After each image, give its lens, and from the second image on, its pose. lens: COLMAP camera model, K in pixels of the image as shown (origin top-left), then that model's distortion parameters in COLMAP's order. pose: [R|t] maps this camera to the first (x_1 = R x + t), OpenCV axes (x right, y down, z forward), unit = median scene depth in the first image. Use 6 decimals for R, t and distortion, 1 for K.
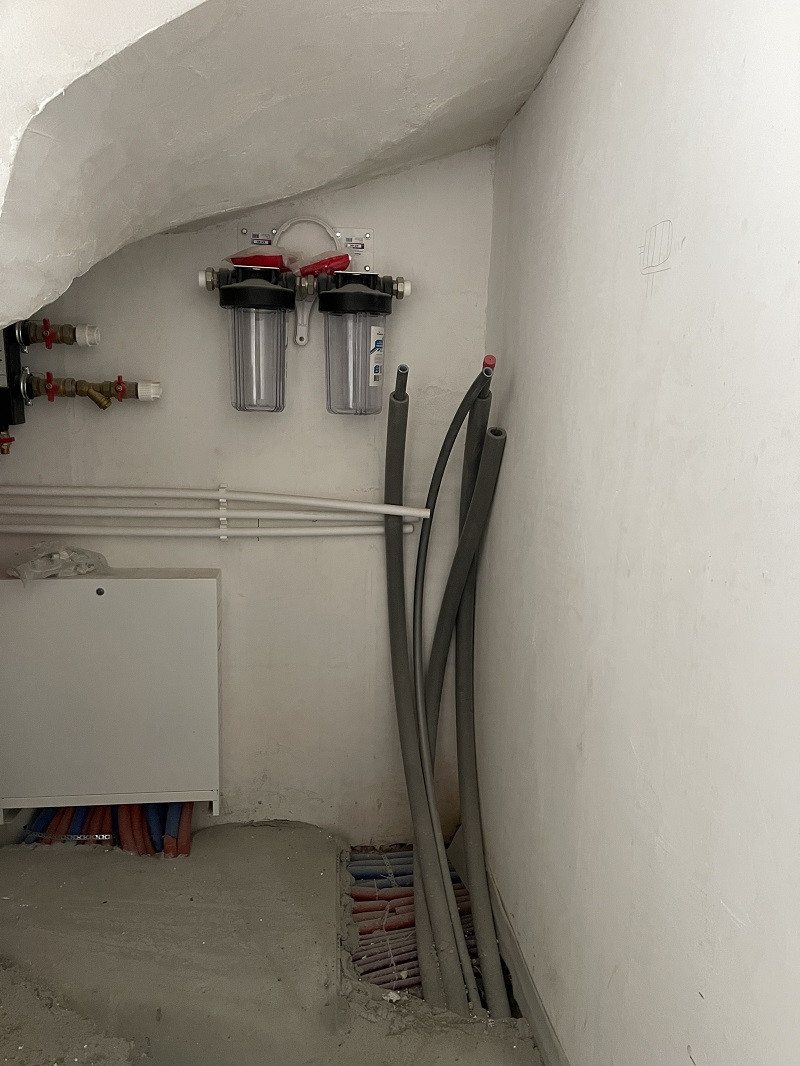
lens RADIAL K [[810.4, 0, 405.6], [0, 810.4, 530.5], [0, 0, 1]] dist [0.095769, -0.003486]
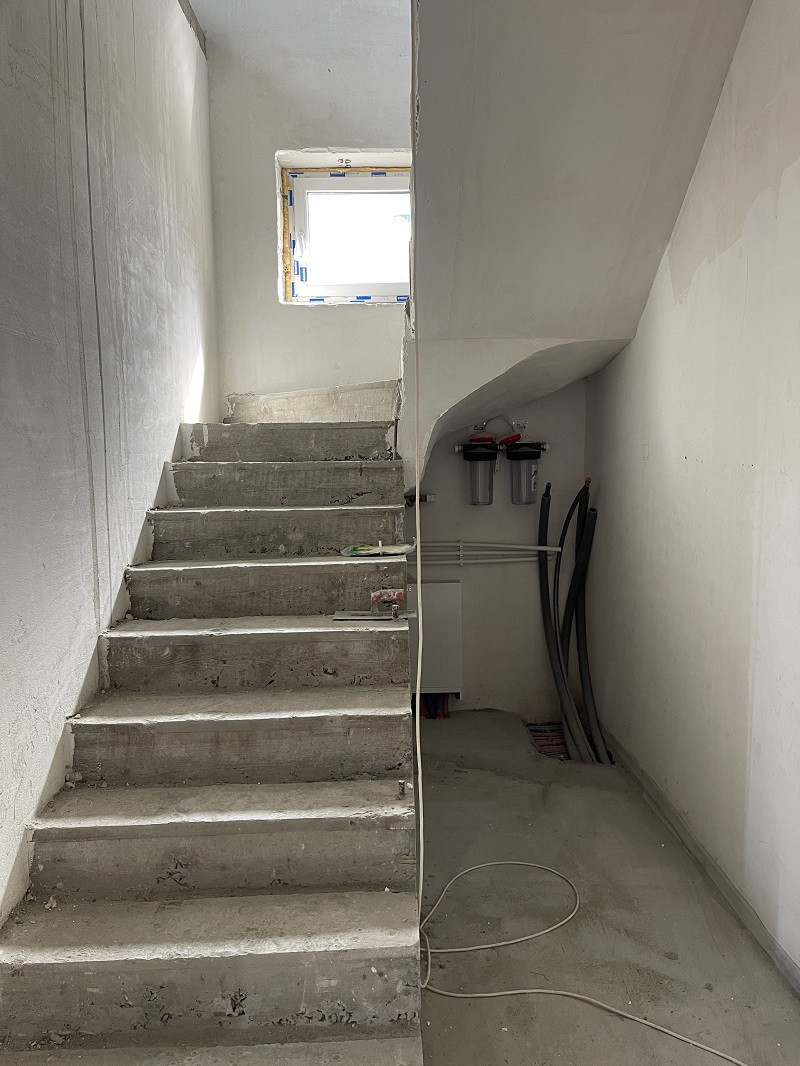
lens RADIAL K [[810.4, 0, 399.9], [0, 810.4, 541.1], [0, 0, 1]] dist [0.095769, -0.003486]
pose [[0.992962, -0.037819, -0.112230, -0.149997], [0.029236, 0.996590, -0.077160, 0.110251], [0.114765, 0.073336, 0.990682, -1.151962]]
